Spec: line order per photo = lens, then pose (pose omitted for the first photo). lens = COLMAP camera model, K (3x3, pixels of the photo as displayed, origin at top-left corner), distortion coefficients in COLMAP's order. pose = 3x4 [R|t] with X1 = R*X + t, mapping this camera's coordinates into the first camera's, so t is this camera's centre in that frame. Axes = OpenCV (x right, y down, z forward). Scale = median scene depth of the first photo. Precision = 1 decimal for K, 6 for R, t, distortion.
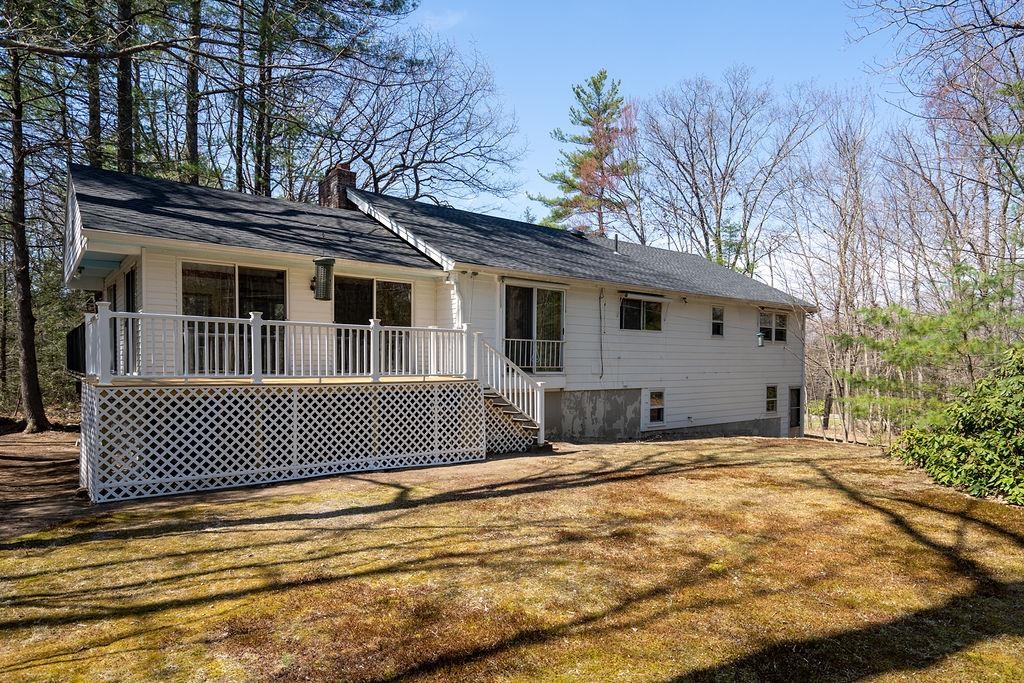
lens RADIAL K [[608.1, 0, 520.7], [0, 608.1, 375.0], [0, 0, 1]] dist [0.003098, 0.000016]
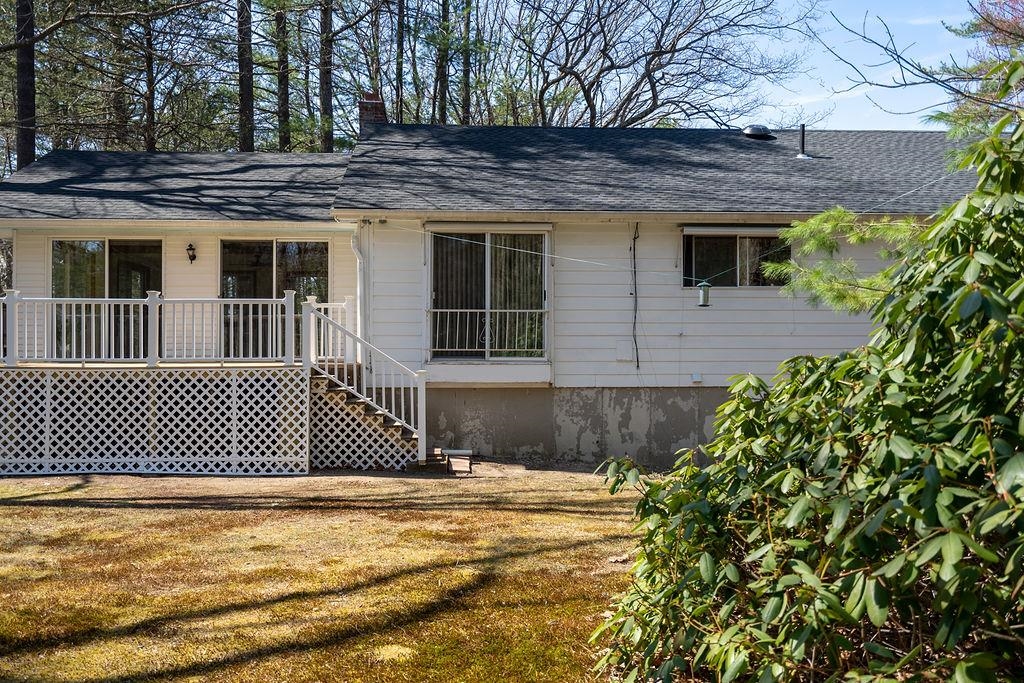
lens RADIAL K [[908.8, 0, 512.1], [0, 908.8, 343.9], [0, 0, 1]] dist [0.001244, 0.002704]
pose [[0.810844, -0.017102, -0.585012, 0.747580], [-0.005295, 0.999318, -0.036554, 0.019542], [0.585238, 0.032737, 0.810201, 0.241157]]
